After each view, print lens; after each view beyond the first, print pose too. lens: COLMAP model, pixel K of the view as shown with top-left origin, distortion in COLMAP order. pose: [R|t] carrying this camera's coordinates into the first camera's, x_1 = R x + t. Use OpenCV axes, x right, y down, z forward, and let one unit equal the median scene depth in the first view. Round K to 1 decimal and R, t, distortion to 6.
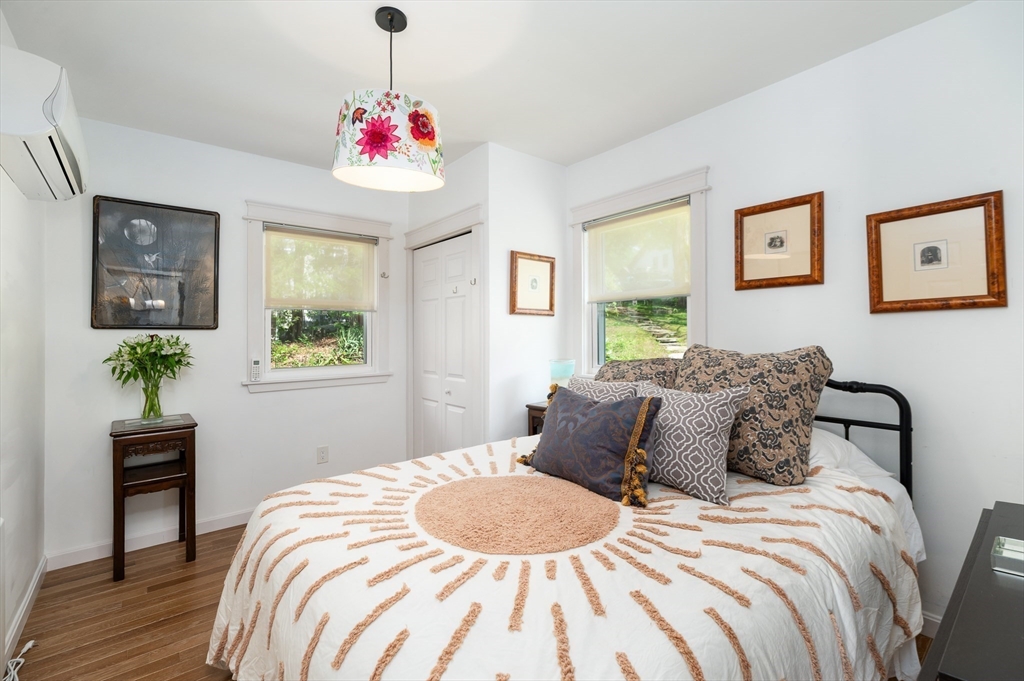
lens RADIAL K [[445.7, 0, 511.9], [0, 445.7, 337.7], [0, 0, 1]] dist [-0.001131, -0.000069]
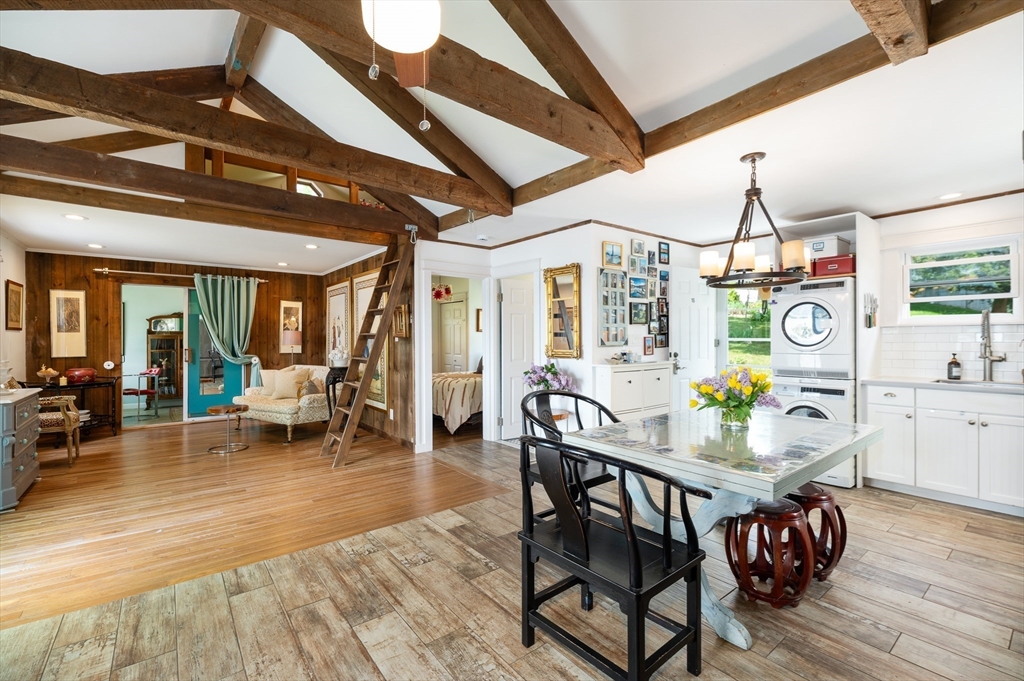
lens RADIAL K [[445.7, 0, 514.3], [0, 445.7, 339.1], [0, 0, 1]] dist [-0.001131, -0.000069]
pose [[0.999853, 0.002615, -0.016918, 0.285830], [-0.002529, 0.999984, 0.005108, -0.020352], [0.016931, -0.005064, 0.999844, -1.831221]]
